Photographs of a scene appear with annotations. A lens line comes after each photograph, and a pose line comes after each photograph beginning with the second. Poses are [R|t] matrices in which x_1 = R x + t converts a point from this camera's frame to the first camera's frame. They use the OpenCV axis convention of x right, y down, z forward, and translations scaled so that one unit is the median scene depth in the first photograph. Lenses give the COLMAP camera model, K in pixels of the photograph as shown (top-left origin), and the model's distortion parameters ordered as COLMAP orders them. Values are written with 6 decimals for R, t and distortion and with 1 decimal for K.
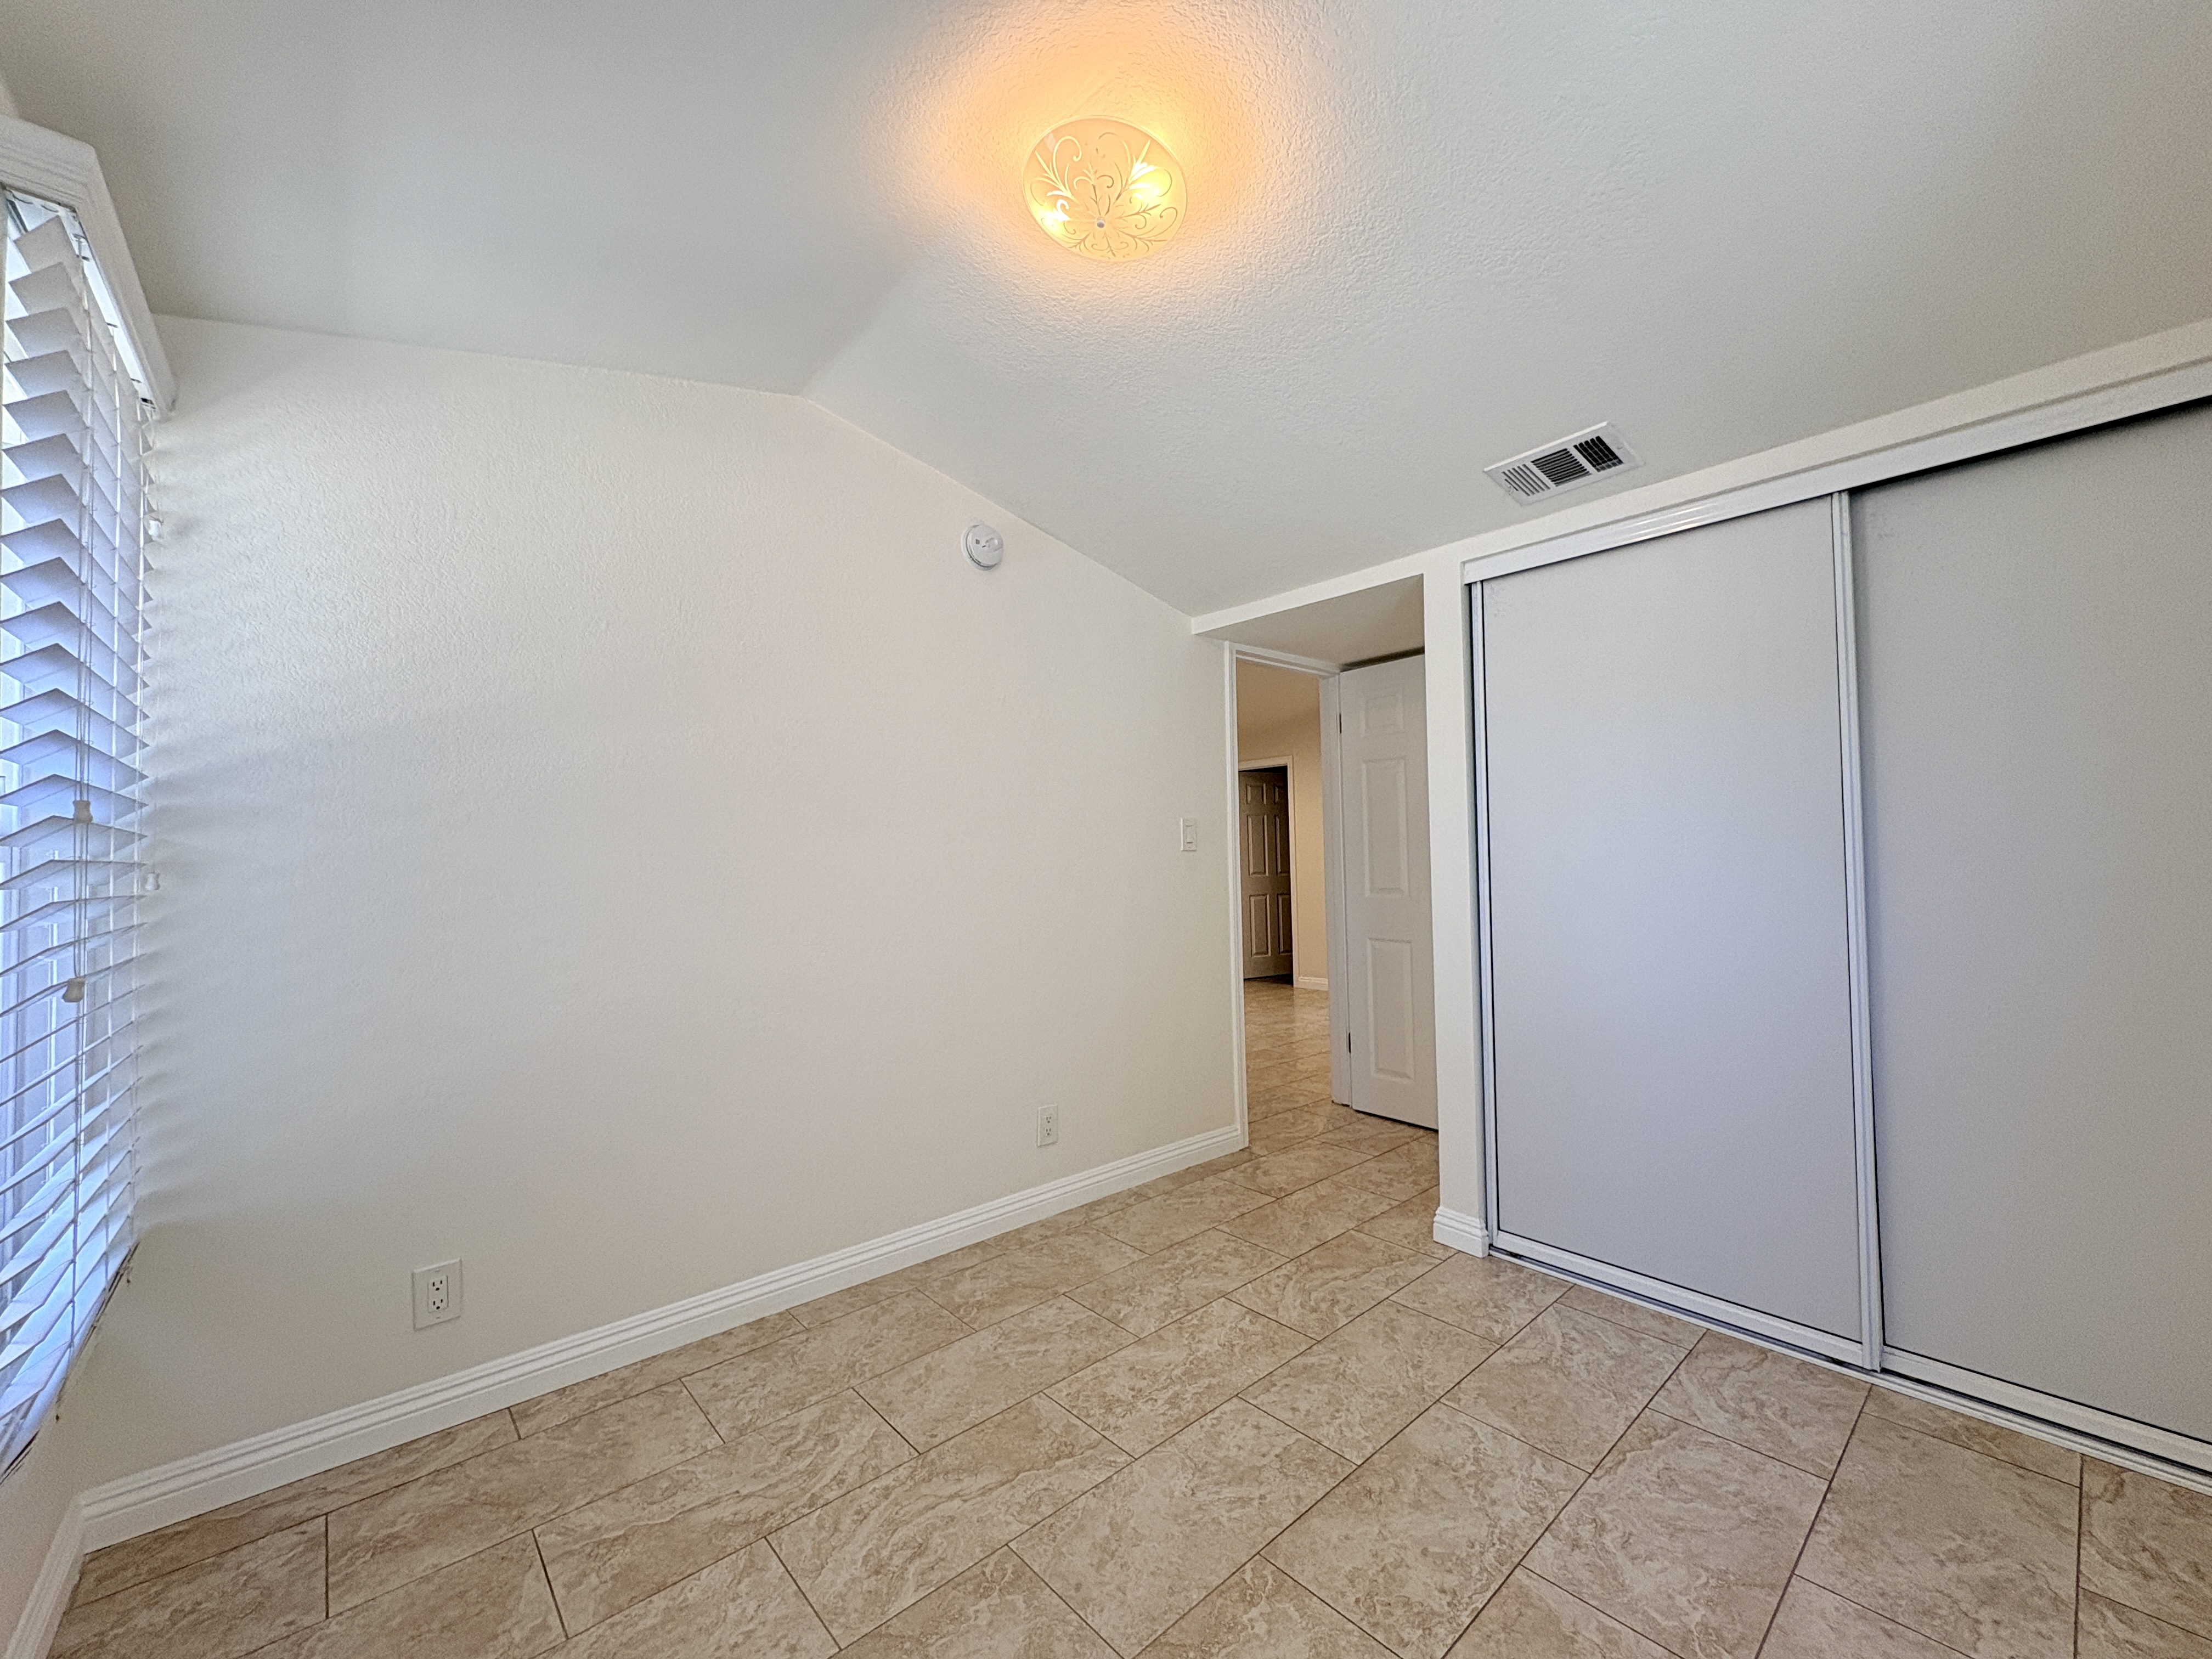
lens RADIAL K [[884.8, 0, 1103.8], [0, 884.8, 832.6], [0, 0, 1]] dist [-0.001373, 0.000055]
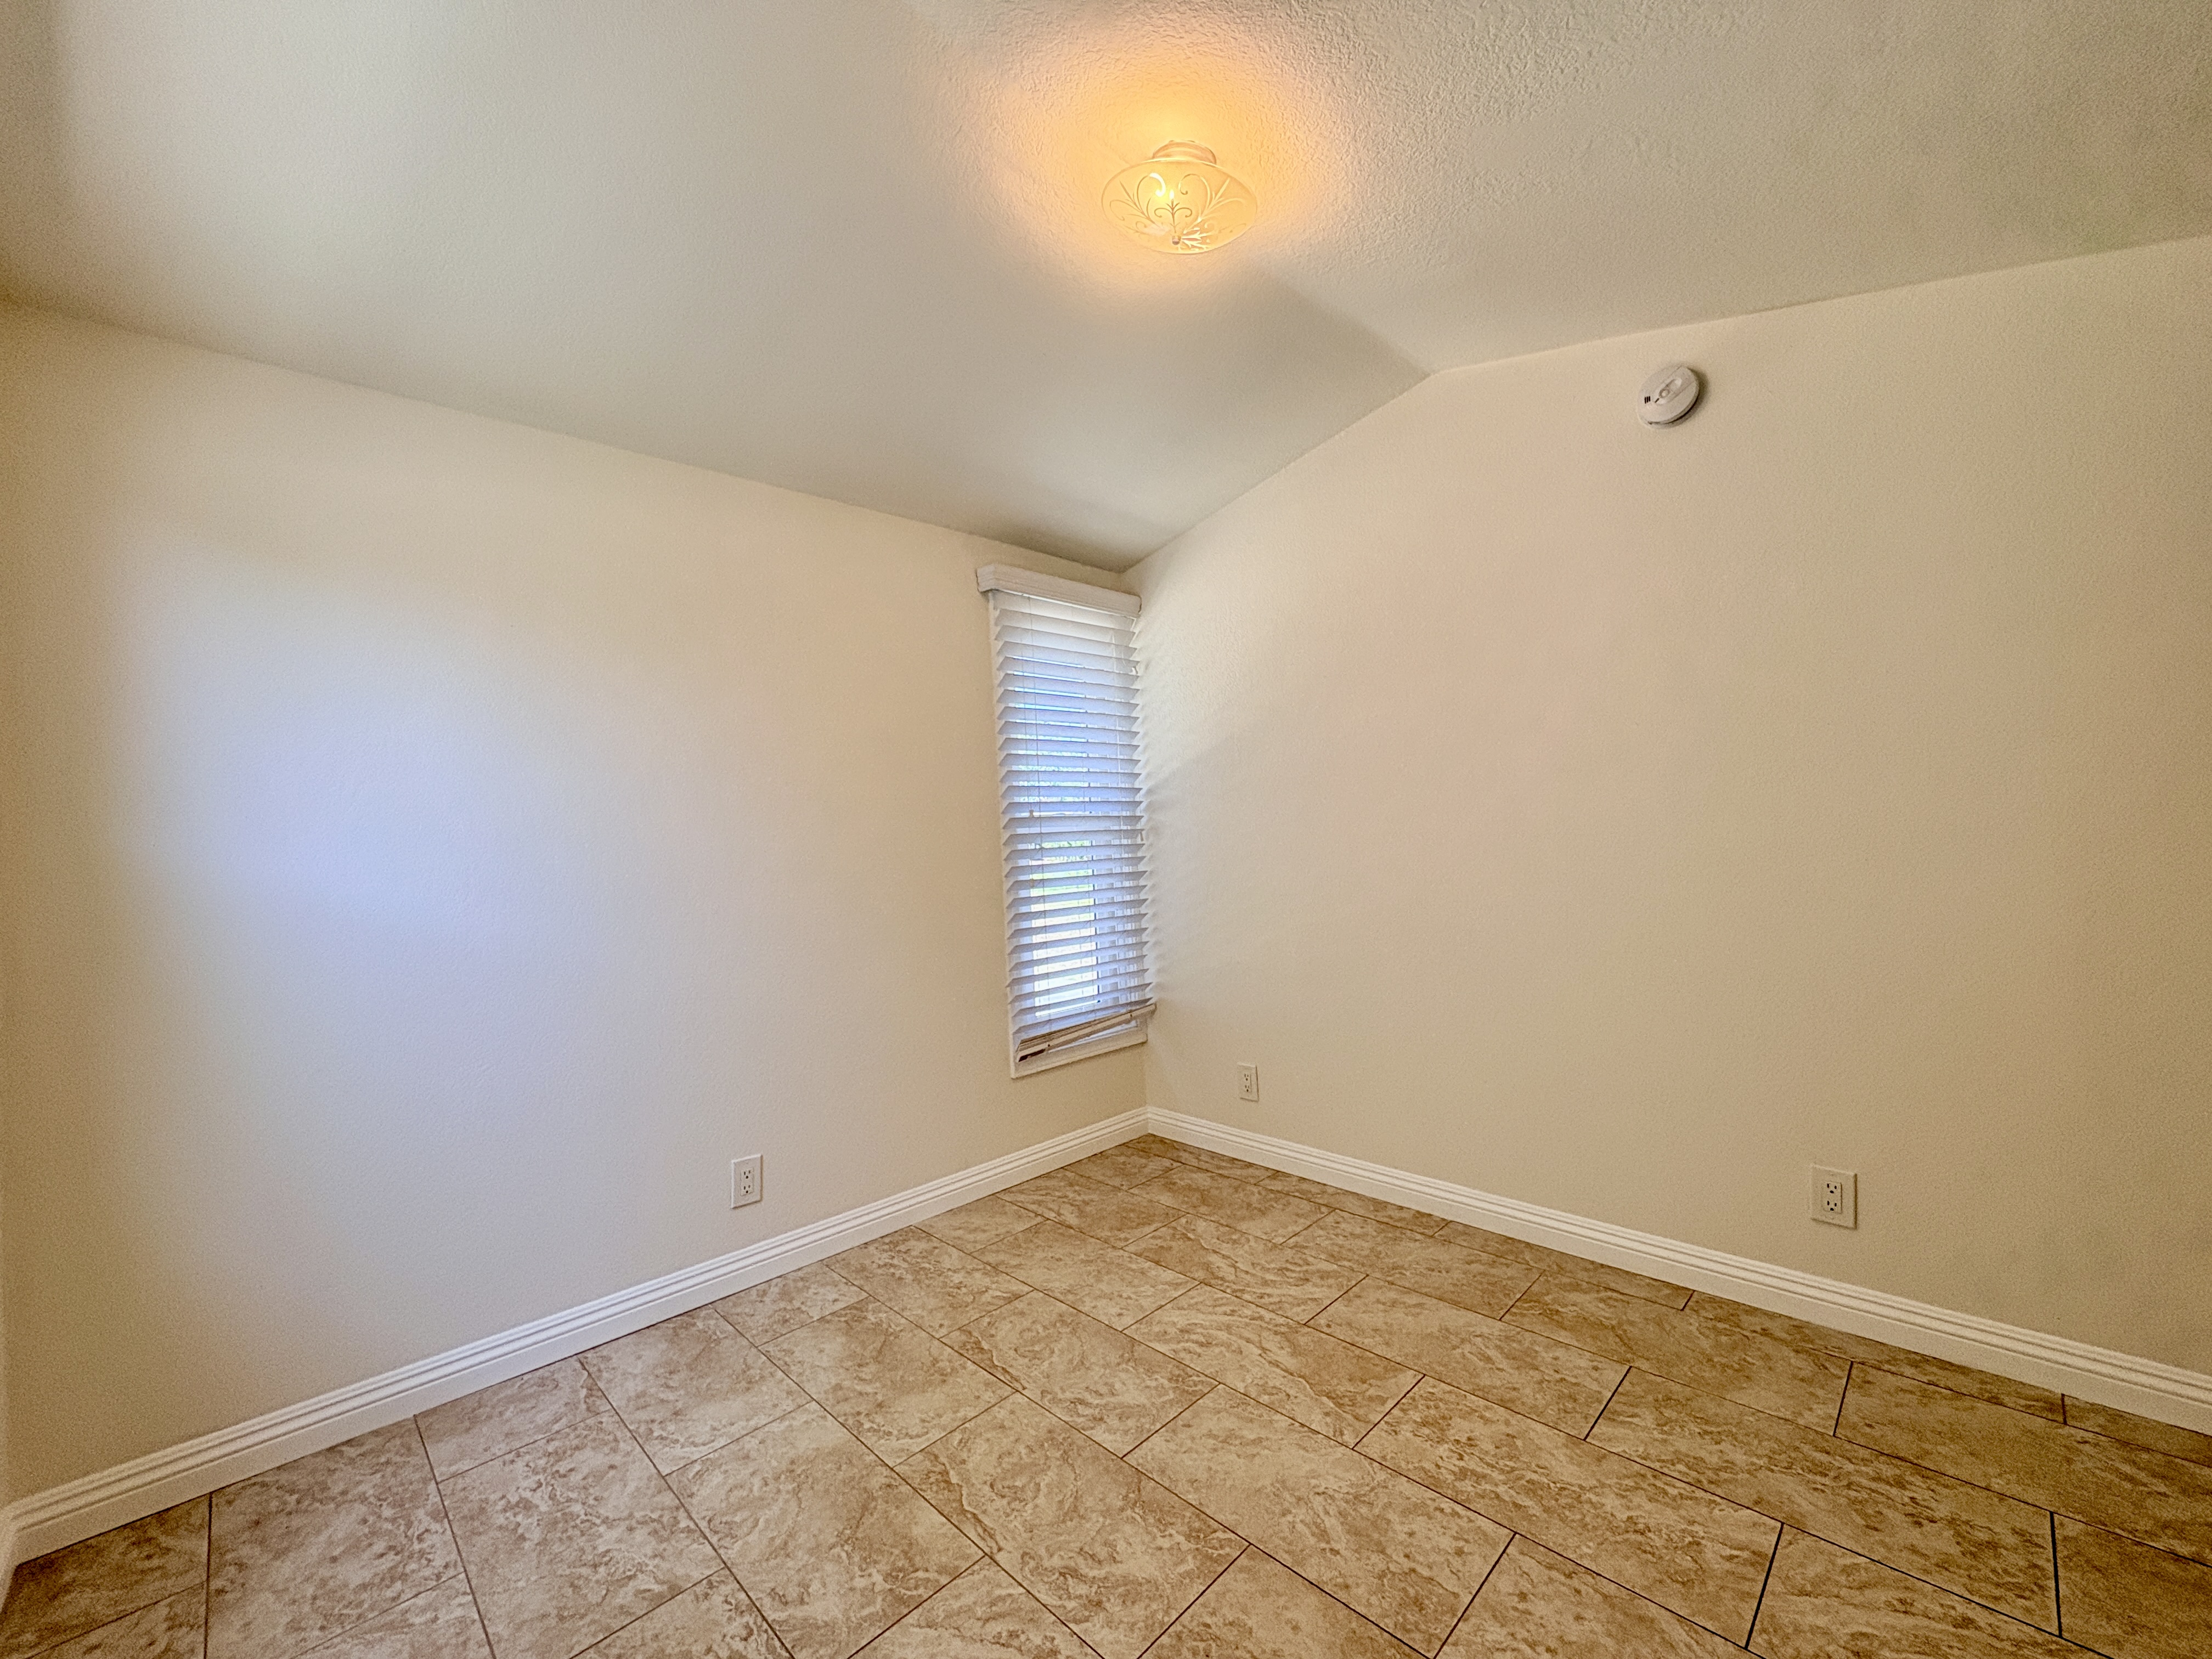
lens RADIAL K [[884.8, 0, 1102.0], [0, 884.8, 831.0], [0, 0, 1]] dist [-0.001373, 0.000055]
pose [[0.051043, 0.009478, -0.998651, 0.901681], [0.074239, 0.997152, 0.013259, 0.003989], [0.995933, -0.074815, 0.050194, 0.672976]]
